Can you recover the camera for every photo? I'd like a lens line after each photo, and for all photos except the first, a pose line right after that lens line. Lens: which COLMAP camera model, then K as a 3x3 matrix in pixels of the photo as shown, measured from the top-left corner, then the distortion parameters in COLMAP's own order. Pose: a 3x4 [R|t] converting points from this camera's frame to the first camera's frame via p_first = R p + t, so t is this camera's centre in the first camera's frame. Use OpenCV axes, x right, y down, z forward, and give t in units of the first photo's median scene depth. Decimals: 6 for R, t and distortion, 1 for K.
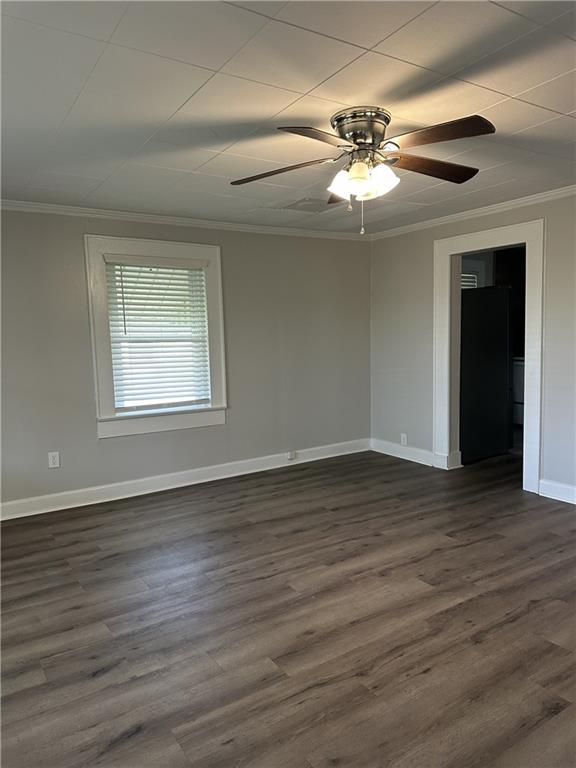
lens RADIAL K [[540.8, 0, 289.6], [0, 540.8, 383.3], [0, 0, 1]] dist [0.084897, -0.088919]
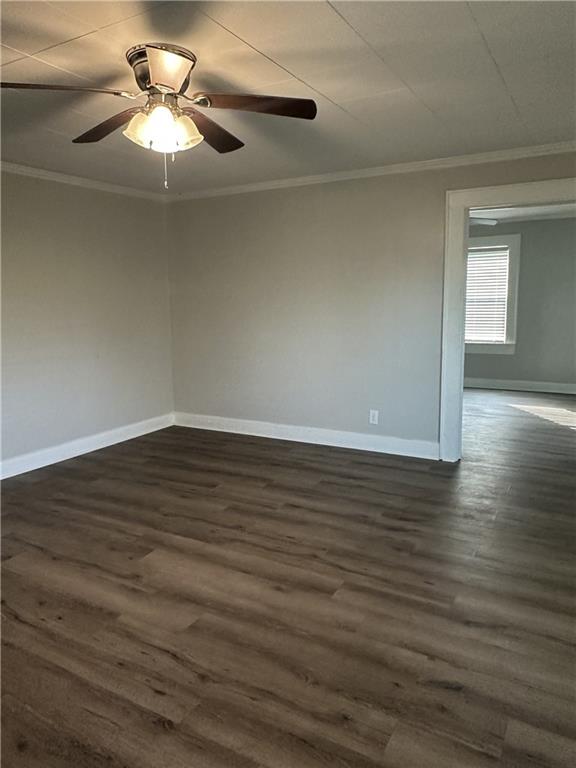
lens RADIAL K [[537.9, 0, 285.2], [0, 537.9, 384.2], [0, 0, 1]] dist [0.038622, -0.044692]
pose [[-0.455528, -0.105864, 0.883905, -0.668638], [0.102481, 0.980067, 0.170196, -0.077186], [-0.884303, 0.168113, -0.435598, 1.101480]]
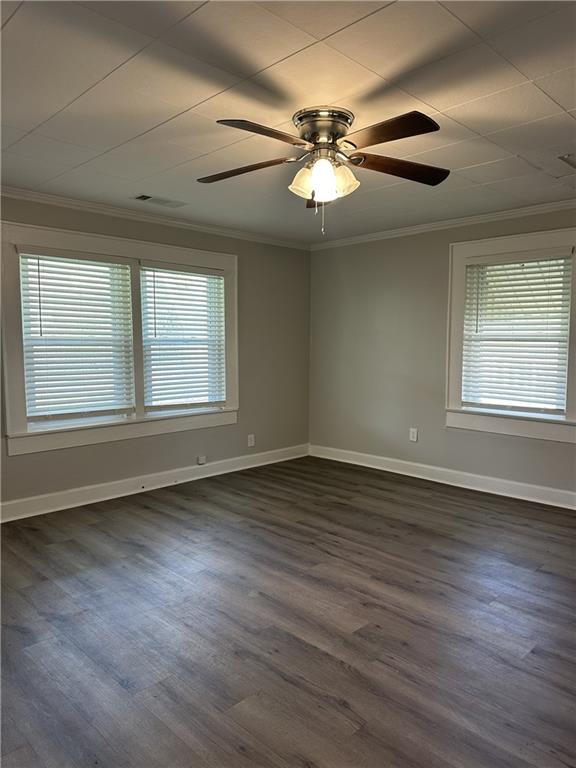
lens RADIAL K [[540.8, 0, 289.6], [0, 540.8, 383.3], [0, 0, 1]] dist [0.084897, -0.088919]
pose [[0.201515, 0.100760, -0.974289, 0.968158], [-0.094747, 0.992035, 0.082998, -0.069951], [0.974892, 0.075585, 0.209457, 0.655799]]
